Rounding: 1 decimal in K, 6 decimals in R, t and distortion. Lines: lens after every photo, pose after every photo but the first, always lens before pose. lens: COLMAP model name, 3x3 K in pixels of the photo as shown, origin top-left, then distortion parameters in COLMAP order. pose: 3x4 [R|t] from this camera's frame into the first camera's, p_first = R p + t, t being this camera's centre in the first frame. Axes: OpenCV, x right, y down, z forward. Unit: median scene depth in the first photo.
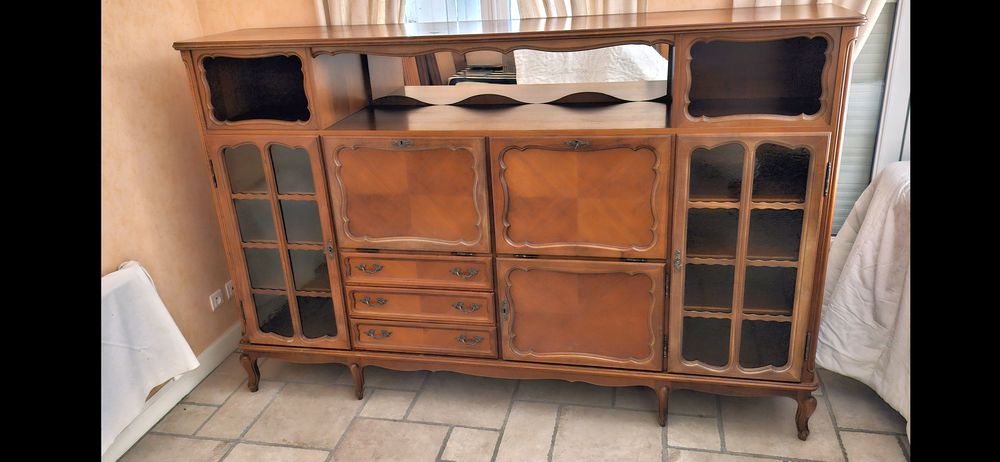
lens RADIAL K [[689.5, 0, 491.2], [0, 689.5, 228.9], [0, 0, 1]] dist [0.081809, -0.085084]
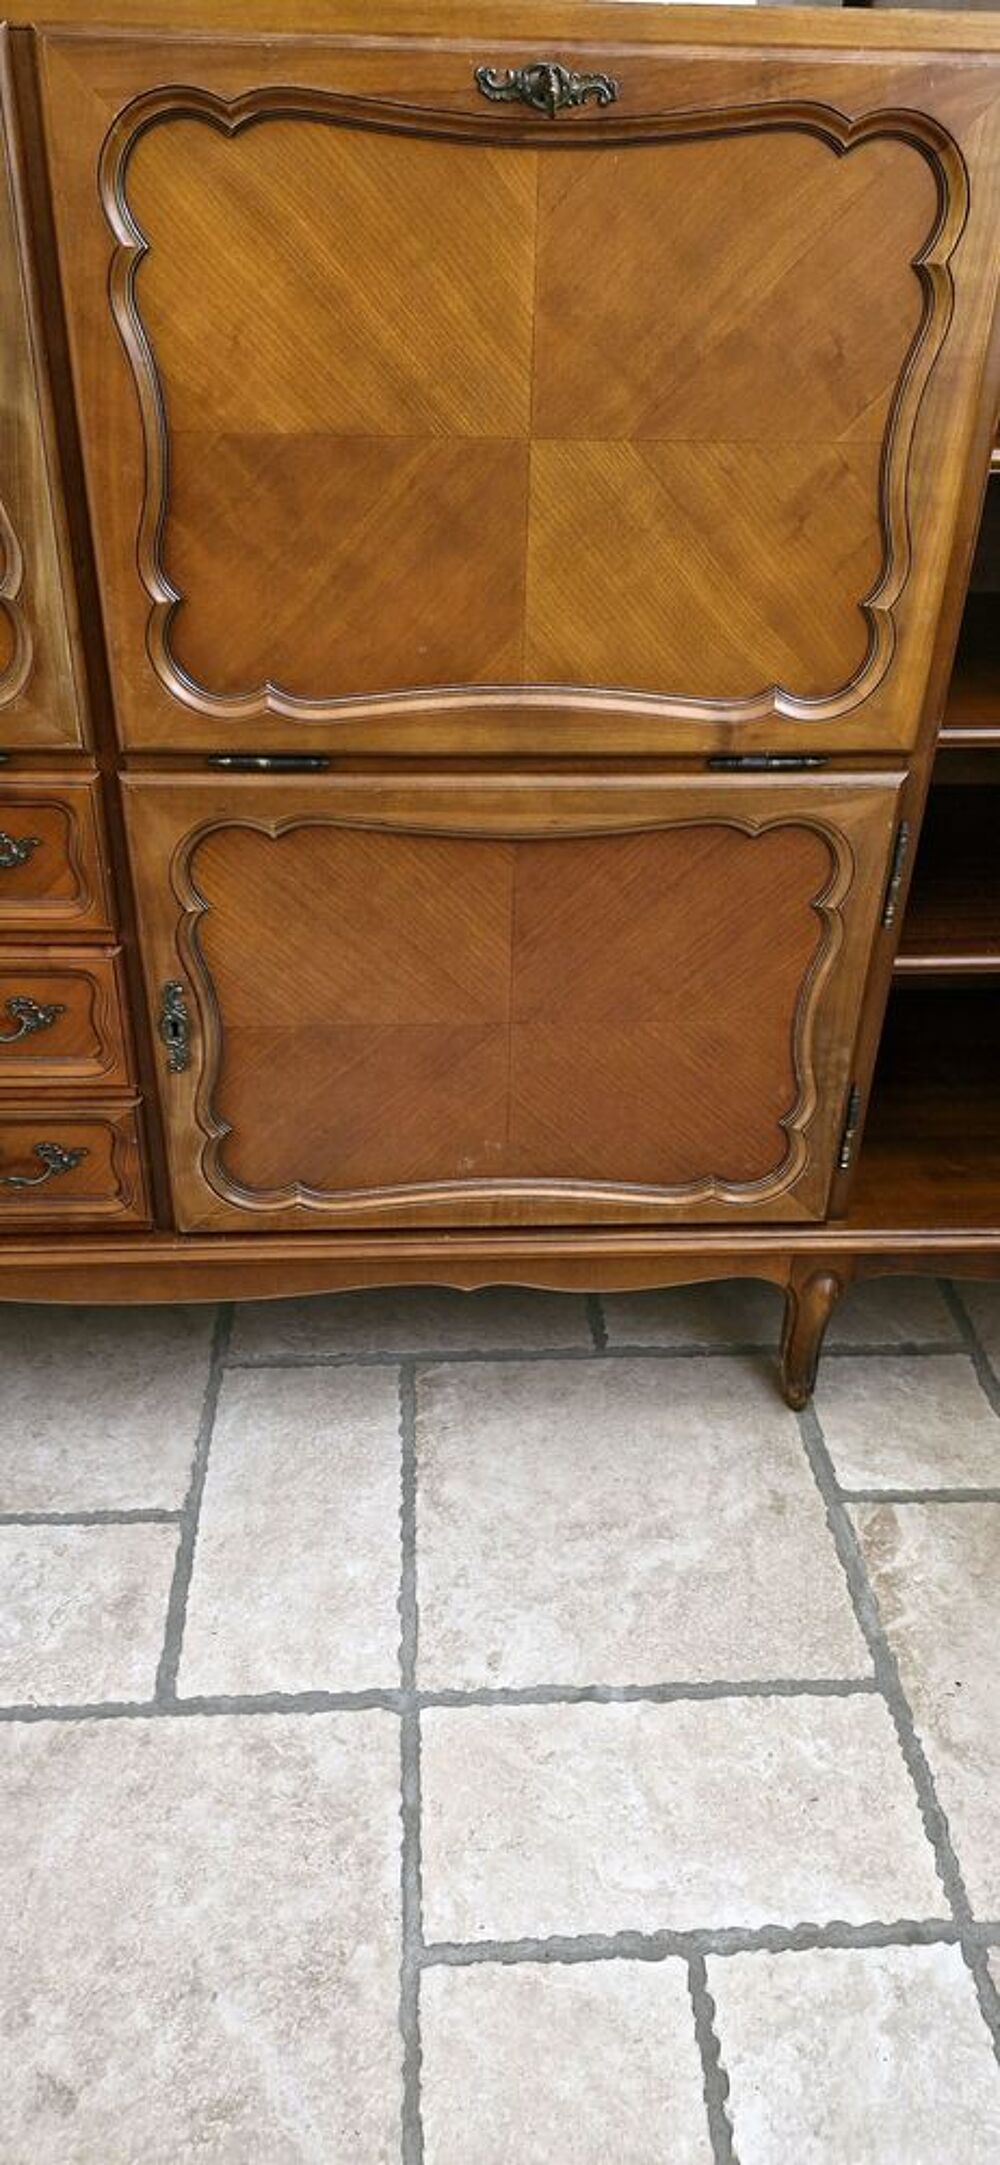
lens RADIAL K [[1492.8, 0, 492.1], [0, 1492.8, 1083.9], [0, 0, 1]] dist [0.081809, -0.085084]
pose [[0.960147, -0.076183, 0.268913, -0.013609], [0.025098, 0.981749, 0.188518, 0.050398], [-0.278367, -0.174256, 0.944535, 0.530162]]
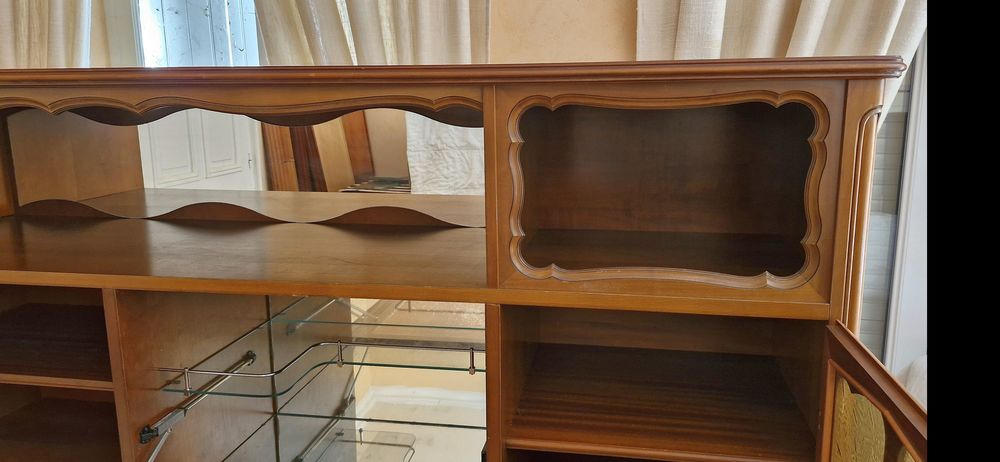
lens RADIAL K [[710.7, 0, 498.9], [0, 710.7, 226.5], [0, 0, 1]] dist [0.051238, -0.015685]
pose [[0.998468, 0.041446, 0.036646, 0.219698], [-0.034251, 0.983280, -0.178852, -0.090496], [-0.043446, 0.177323, 0.983193, 0.473161]]
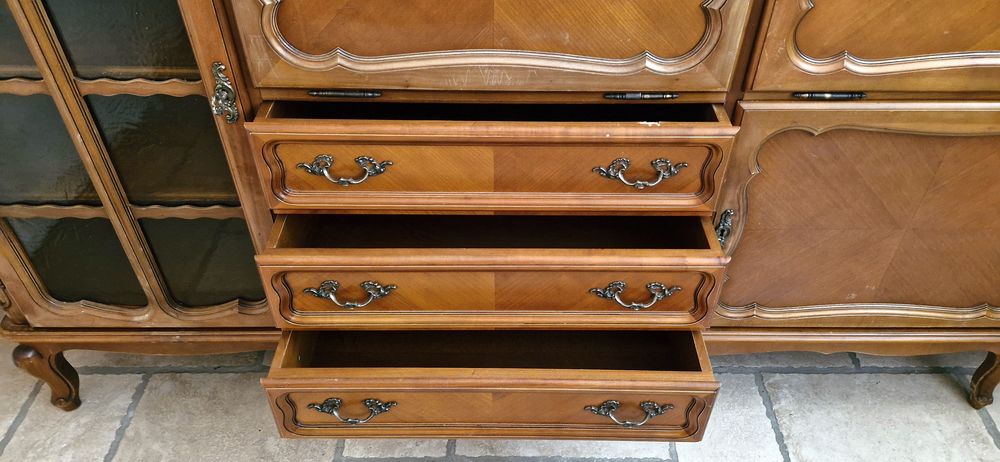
lens RADIAL K [[689.5, 0, 504.0], [0, 689.5, 211.1], [0, 0, 1]] dist [0.081809, -0.085084]
pose [[0.973521, -0.092170, 0.209191, -0.187551], [0.021038, 0.947354, 0.319497, -0.021631], [-0.227626, -0.306636, 0.924208, 0.680850]]
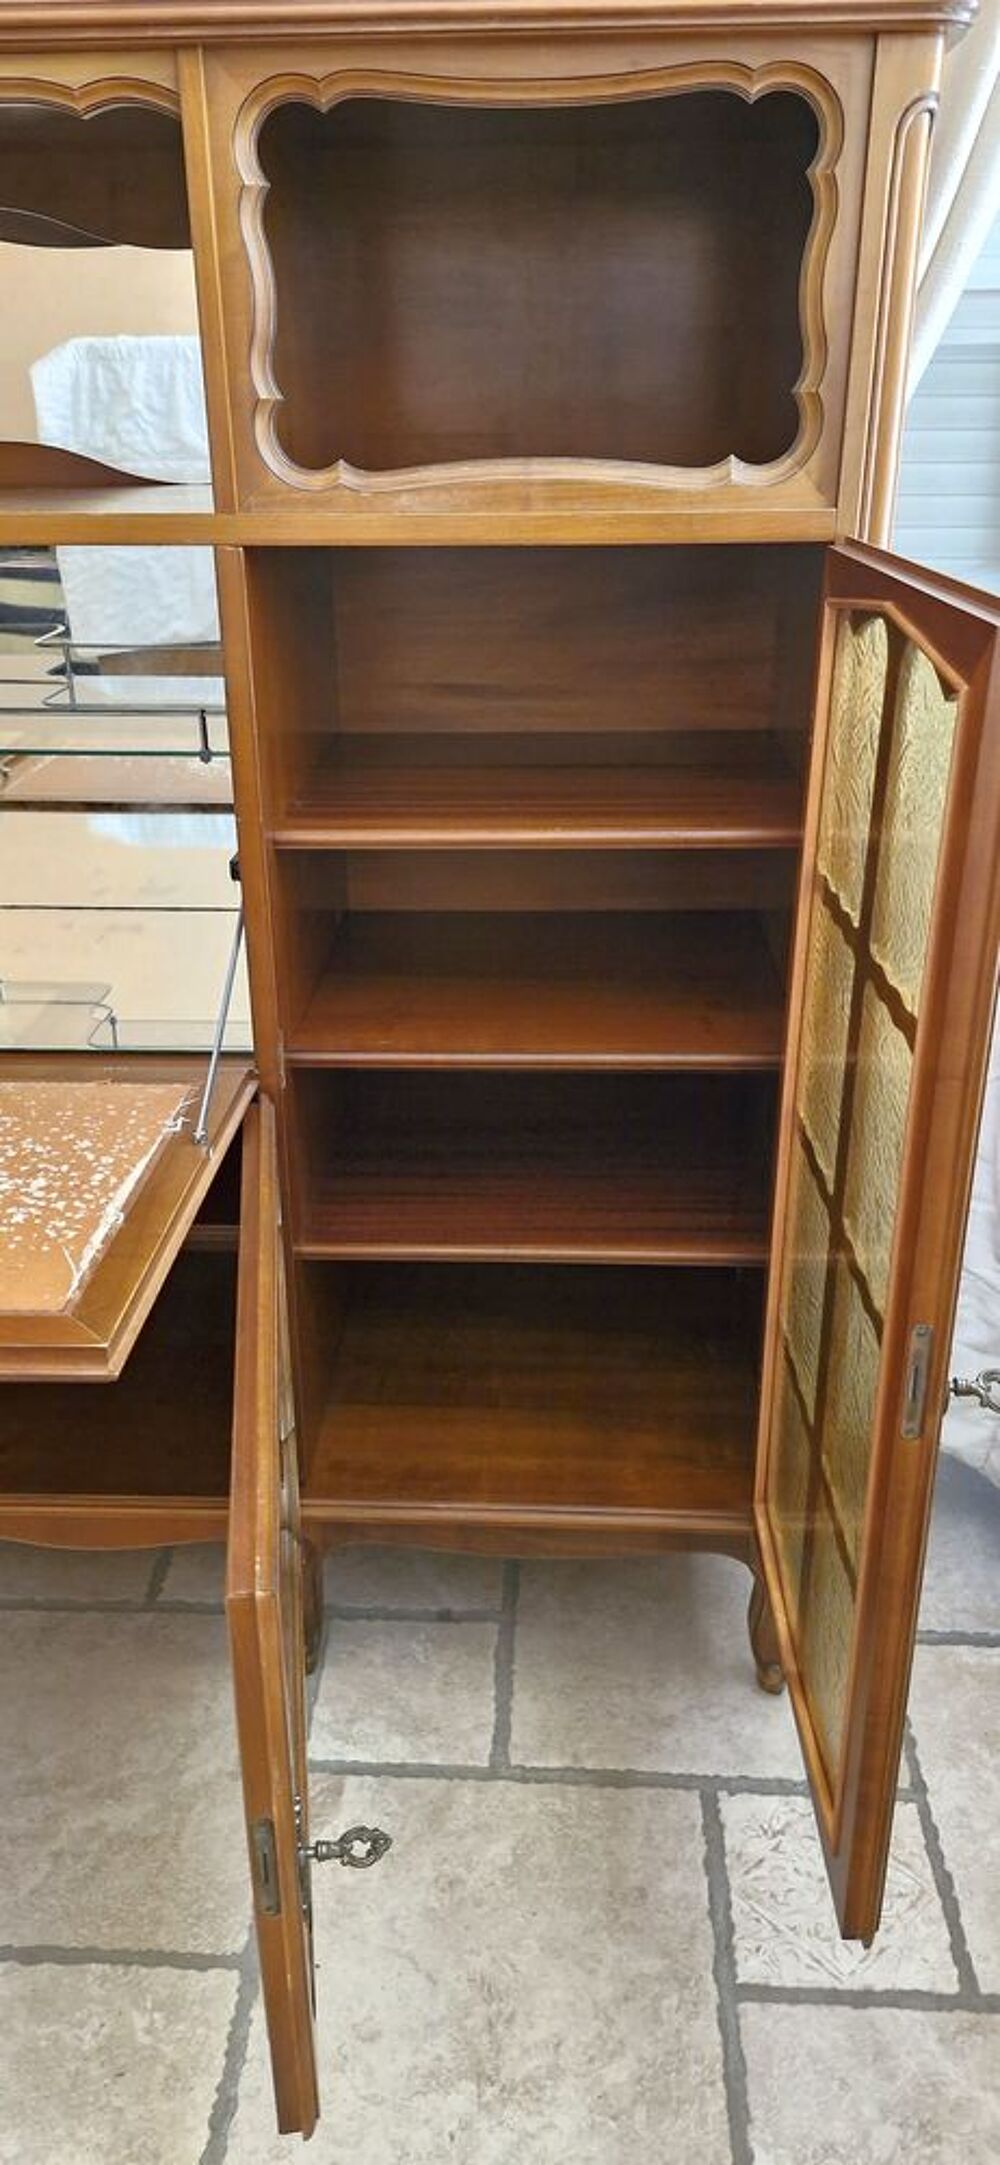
lens RADIAL K [[1492.8, 0, 479.0], [0, 1492.8, 1067.2], [0, 0, 1]] dist [0.081809, -0.085084]
pose [[0.985254, -0.021569, 0.169733, 0.226773], [0.014927, 0.999076, 0.040314, 0.018937], [-0.170445, -0.037186, 0.984665, 0.420356]]
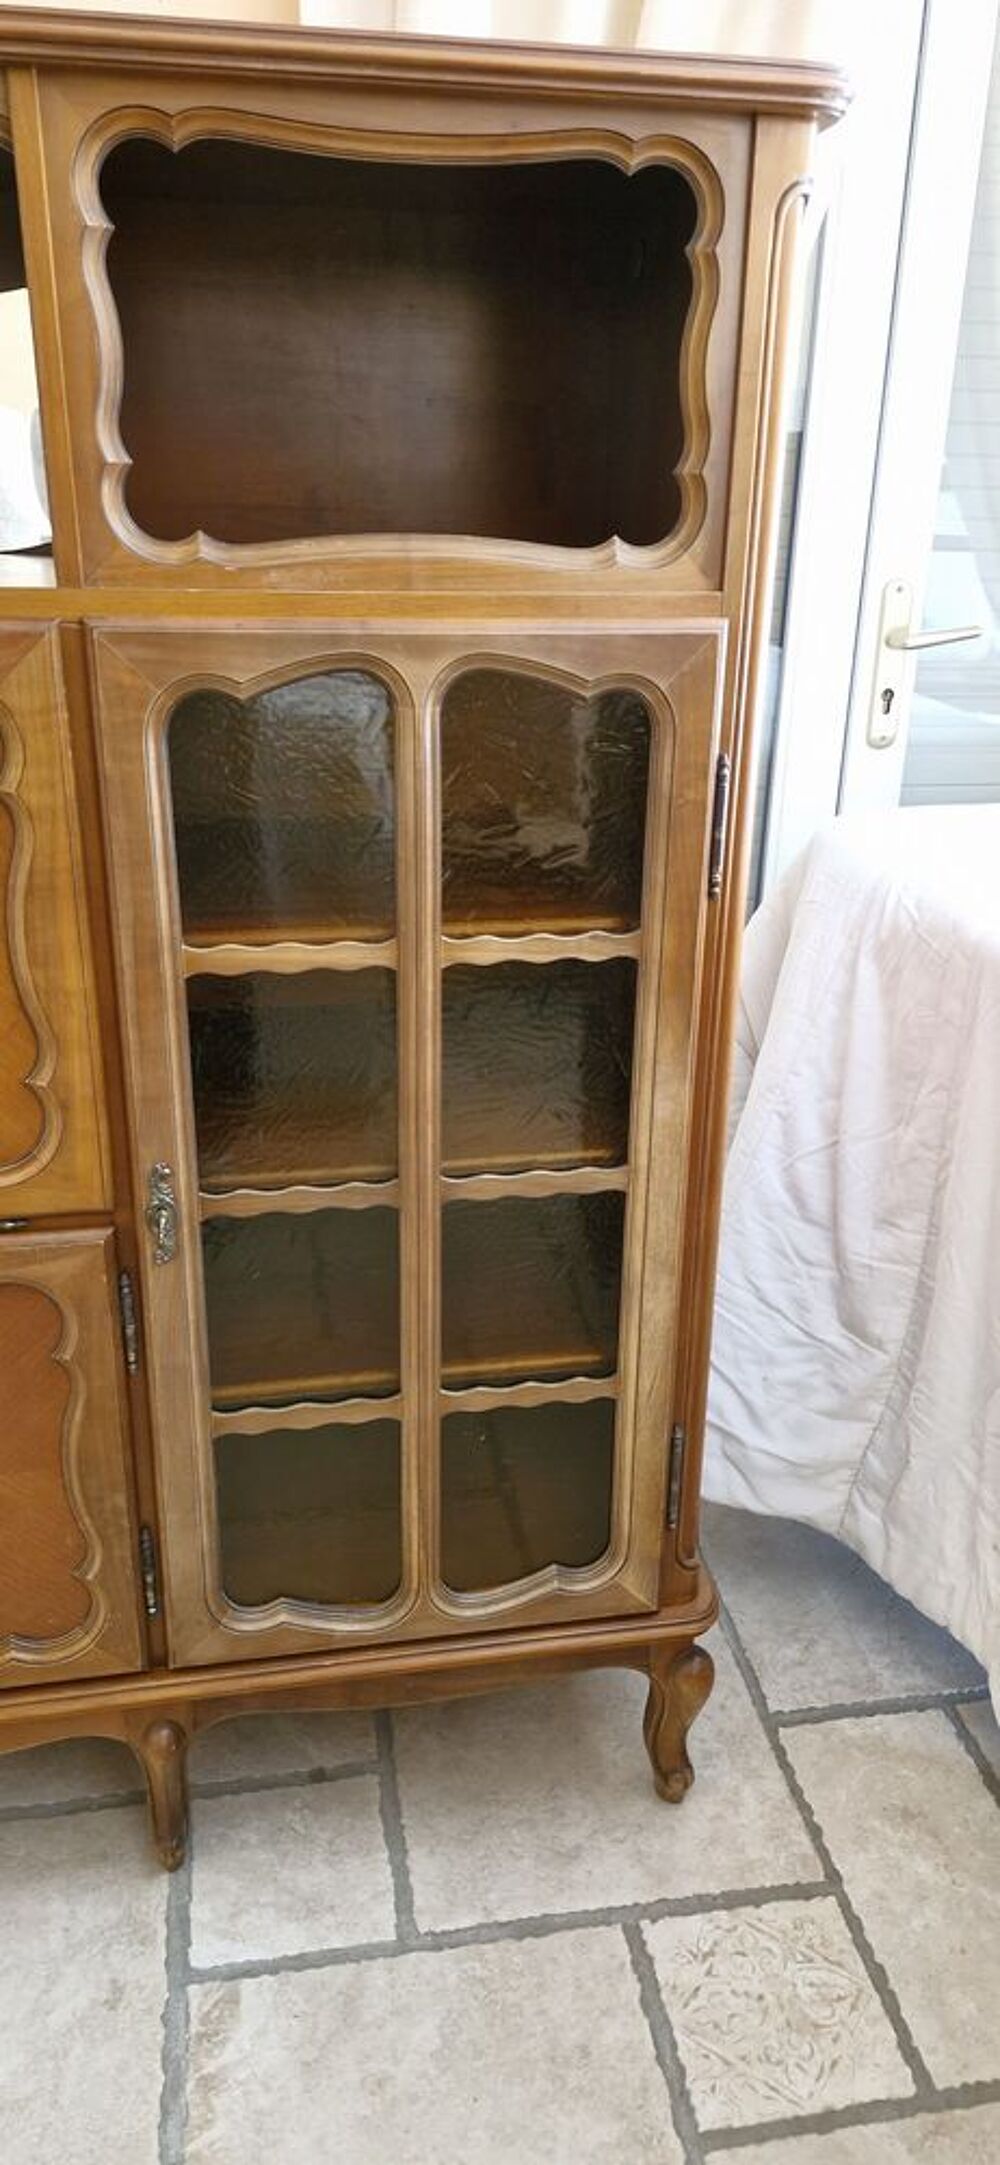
lens RADIAL K [[1492.8, 0, 501.1], [0, 1492.8, 1083.4], [0, 0, 1]] dist [0.081809, -0.085084]
pose [[0.920229, -0.075761, 0.383978, 0.174254], [0.073983, 0.997070, 0.019422, 0.002300], [-0.384324, 0.010536, 0.923138, 0.471343]]
